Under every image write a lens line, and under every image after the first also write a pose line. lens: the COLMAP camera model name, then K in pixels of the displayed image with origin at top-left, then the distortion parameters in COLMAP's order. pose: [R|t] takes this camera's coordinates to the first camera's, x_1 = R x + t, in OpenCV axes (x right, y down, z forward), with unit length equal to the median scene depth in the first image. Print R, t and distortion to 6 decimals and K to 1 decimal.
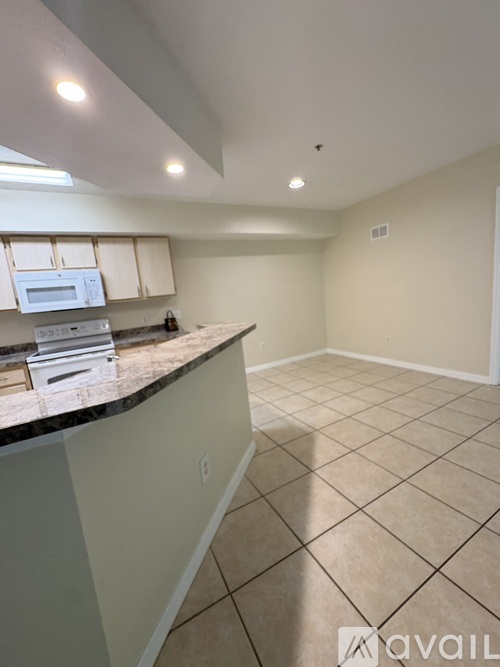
lens RADIAL K [[268.6, 0, 249.9], [0, 268.6, 332.6], [0, 0, 1]] dist [0.003567, 0.000363]
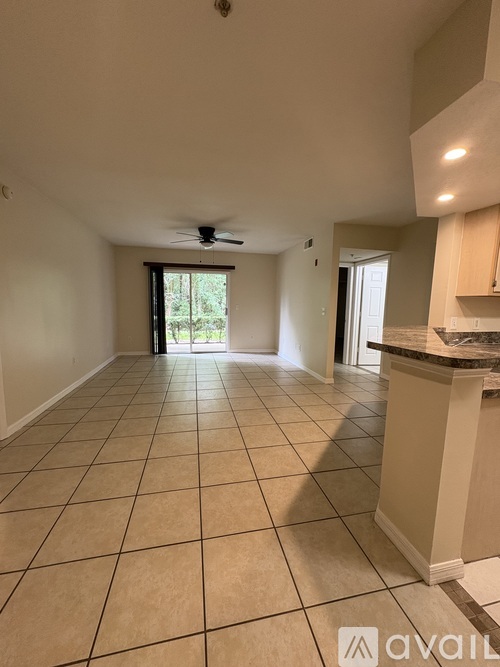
lens RADIAL K [[268.6, 0, 250.7], [0, 268.6, 333.3], [0, 0, 1]] dist [0.003567, 0.000363]
pose [[-0.957018, 0.046513, 0.286275, 0.083608], [0.117966, 0.964147, 0.237709, -0.193941], [-0.264954, 0.261262, -0.928193, 1.240802]]
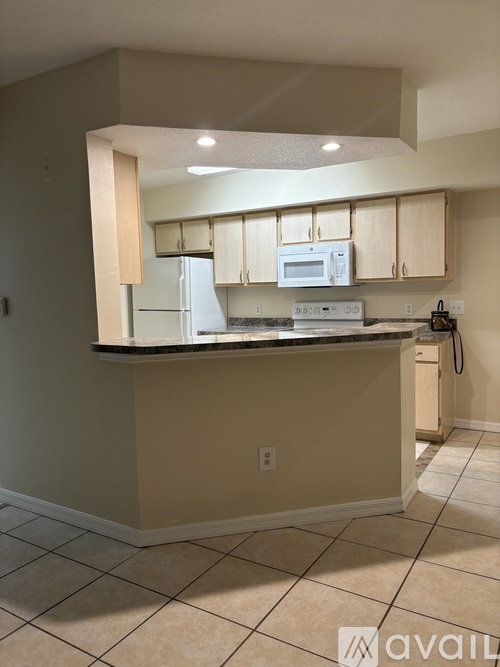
lens RADIAL K [[509.3, 0, 250.5], [0, 509.3, 332.8], [0, 0, 1]] dist [0.001567, -0.002187]
pose [[0.496712, 0.160993, -0.852853, 0.667418], [-0.149166, 0.983859, 0.098848, -0.069295], [0.855001, 0.078118, 0.512709, -0.034729]]
